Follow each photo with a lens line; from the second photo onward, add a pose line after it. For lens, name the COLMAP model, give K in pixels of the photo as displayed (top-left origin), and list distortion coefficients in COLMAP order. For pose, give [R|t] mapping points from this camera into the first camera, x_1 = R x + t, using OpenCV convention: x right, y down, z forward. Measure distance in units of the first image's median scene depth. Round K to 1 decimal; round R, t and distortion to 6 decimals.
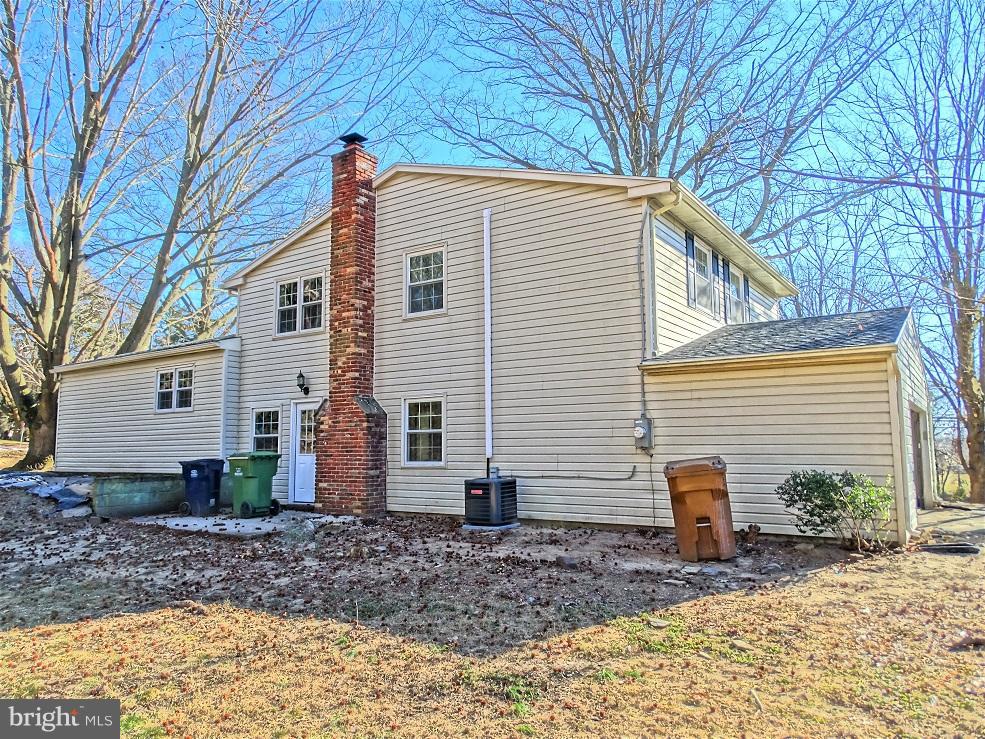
lens RADIAL K [[698.3, 0, 492.0], [0, 698.3, 369.1], [0, 0, 1]] dist [-0.006628, 0.000964]
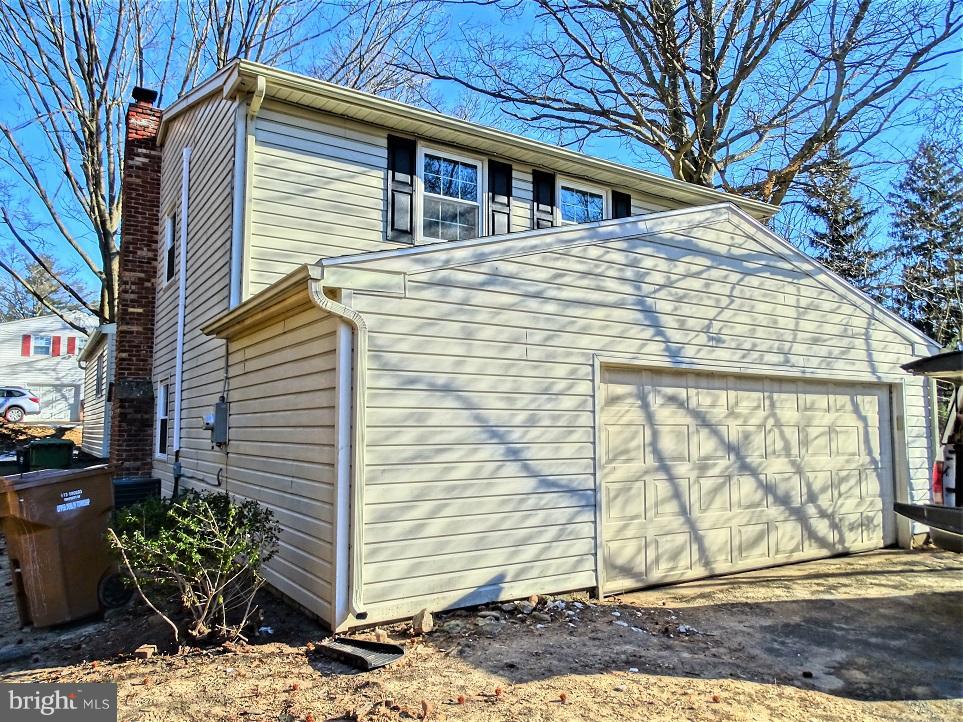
lens RADIAL K [[682.7, 0, 481.7], [0, 682.7, 363.5], [0, 0, 1]] dist [-0.006628, 0.000964]
pose [[0.922107, -0.029690, -0.385794, 0.563980], [0.039527, 0.999064, 0.017587, 0.021079], [0.384910, -0.031467, 0.922417, 0.359397]]
